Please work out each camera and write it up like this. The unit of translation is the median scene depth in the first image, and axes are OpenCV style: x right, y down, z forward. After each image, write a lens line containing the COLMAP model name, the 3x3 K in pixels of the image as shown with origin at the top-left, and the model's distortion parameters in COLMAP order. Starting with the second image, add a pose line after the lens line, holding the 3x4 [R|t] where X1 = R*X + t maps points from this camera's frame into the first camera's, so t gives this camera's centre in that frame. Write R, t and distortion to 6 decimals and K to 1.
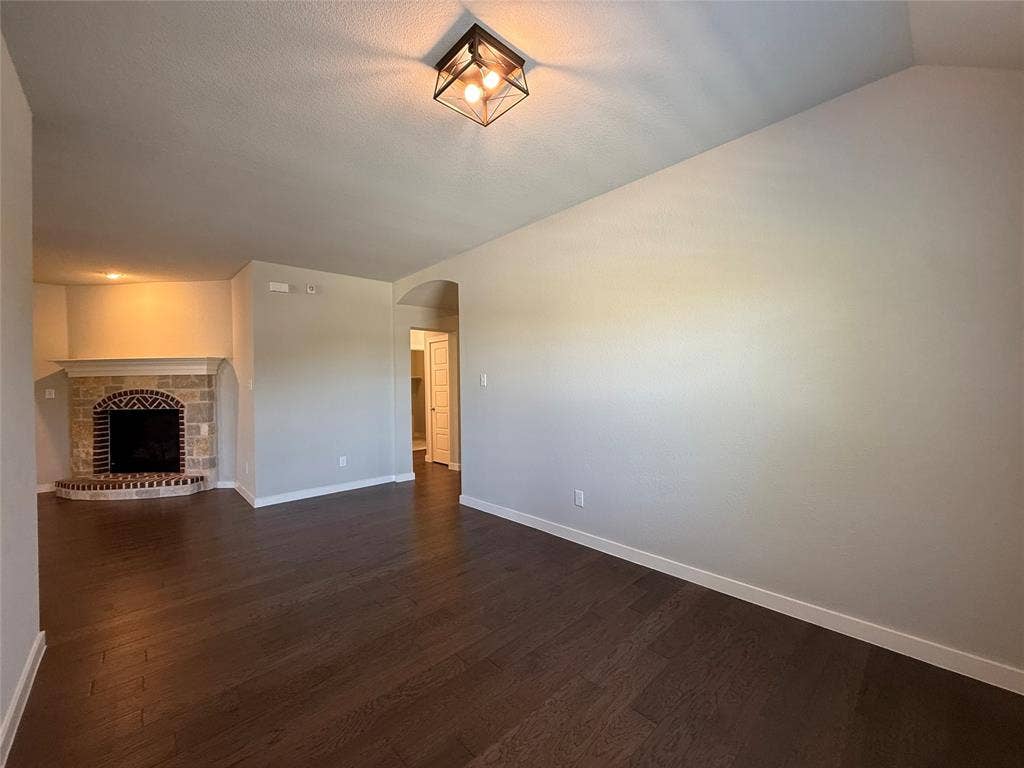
lens RADIAL K [[407.3, 0, 508.8], [0, 407.3, 385.1], [0, 0, 1]] dist [-0.000705, 0.000257]
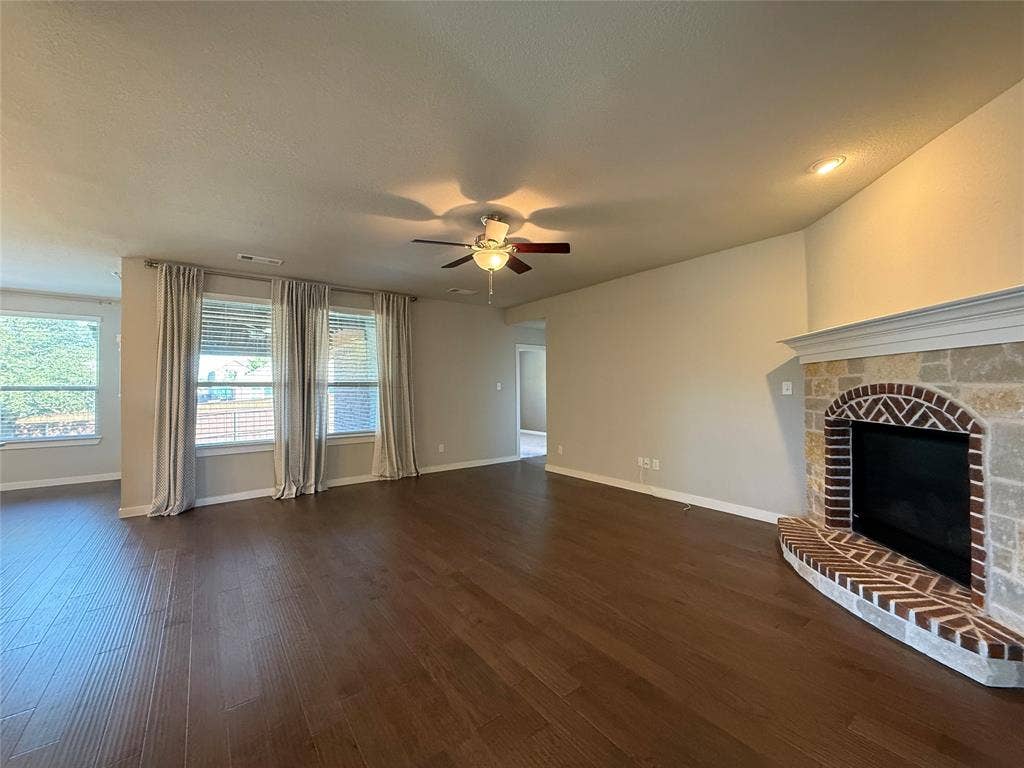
lens RADIAL K [[407.3, 0, 511.3], [0, 407.3, 382.2], [0, 0, 1]] dist [-0.000705, 0.000257]
pose [[-0.097053, 0.003572, -0.995273, -0.381119], [-0.004781, 0.999980, 0.004055, 0.009372], [0.995268, 0.005152, -0.097034, 0.601402]]
